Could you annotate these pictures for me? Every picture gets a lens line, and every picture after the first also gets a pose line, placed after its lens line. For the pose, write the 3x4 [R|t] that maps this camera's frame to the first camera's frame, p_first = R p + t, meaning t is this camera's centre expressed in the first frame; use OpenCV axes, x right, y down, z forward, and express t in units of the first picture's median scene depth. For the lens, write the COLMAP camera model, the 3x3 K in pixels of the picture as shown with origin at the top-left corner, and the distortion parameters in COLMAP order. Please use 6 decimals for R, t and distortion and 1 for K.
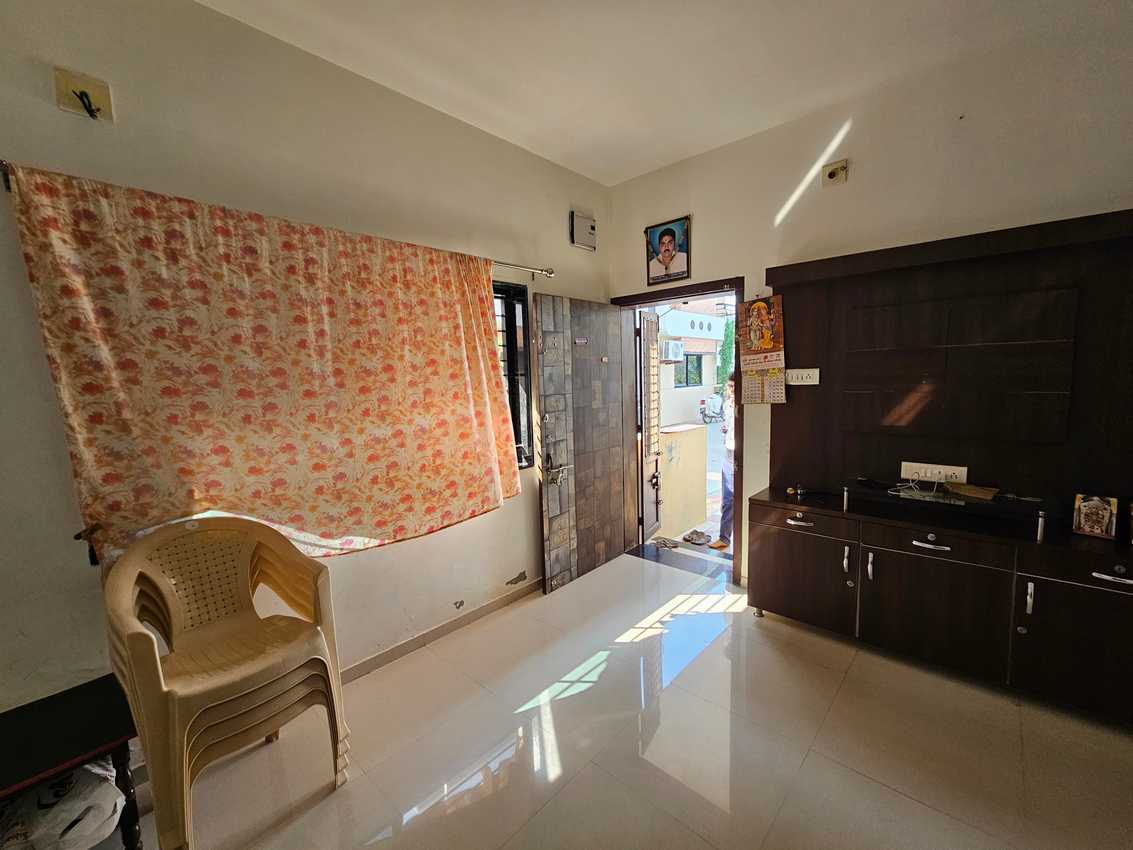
lens RADIAL K [[466.7, 0, 568.6], [0, 466.7, 422.6], [0, 0, 1]] dist [-0.005332, 0.000291]
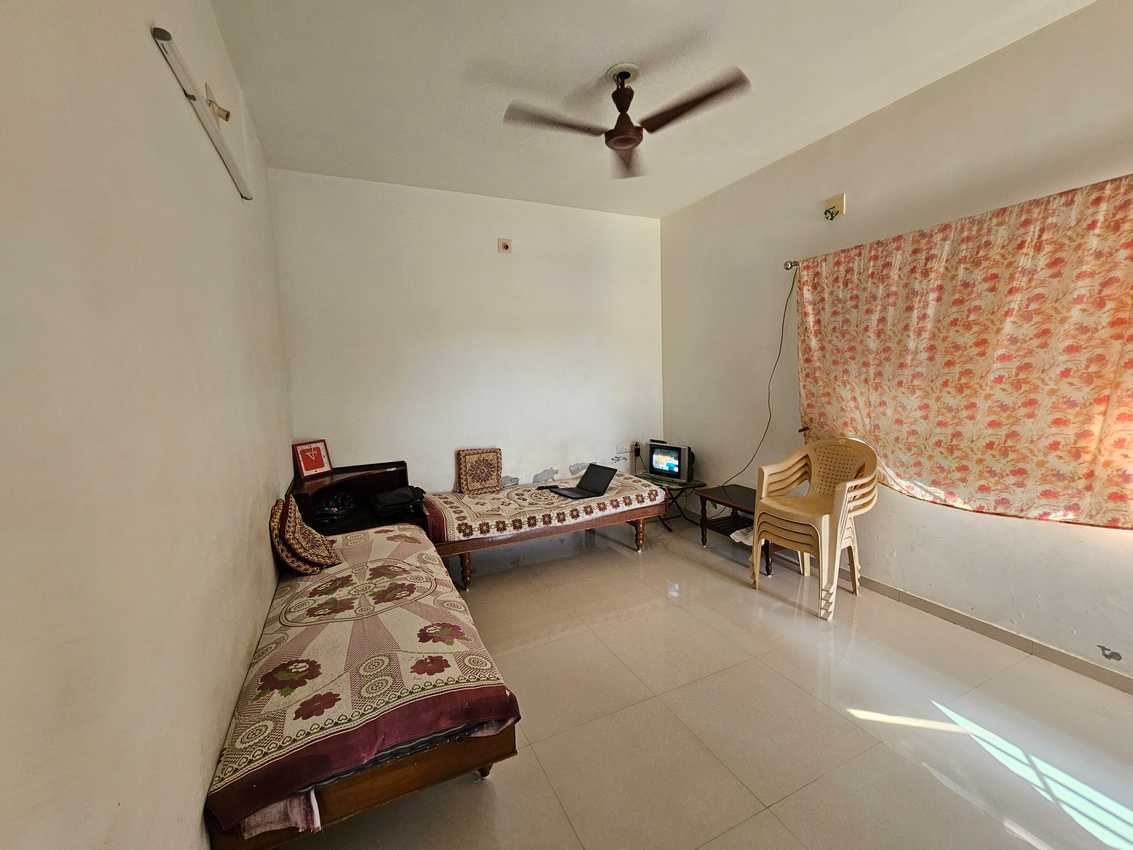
lens RADIAL K [[464.7, 0, 560.9], [0, 464.7, 426.4], [0, 0, 1]] dist [0.000521, 0.000088]
pose [[-0.374882, 0.149669, -0.914911, 1.024516], [-0.050453, 0.982126, 0.181338, -0.081512], [0.925699, 0.114140, -0.360630, 0.593107]]
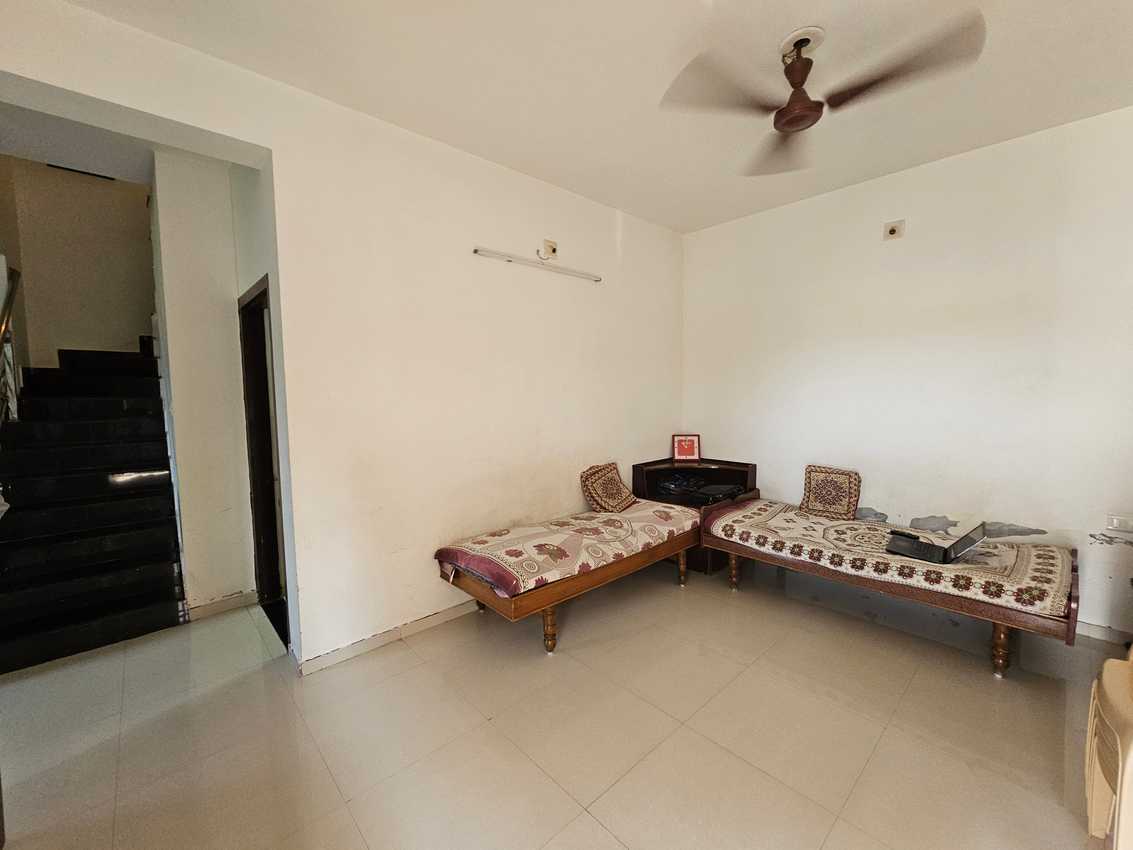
lens RADIAL K [[464.7, 0, 560.9], [0, 464.7, 426.4], [0, 0, 1]] dist [0.000521, 0.000088]
pose [[-0.995956, 0.036311, 0.082180, 0.211043], [0.050434, 0.982934, 0.176912, -0.141278], [-0.074353, 0.180341, -0.980790, 1.409330]]
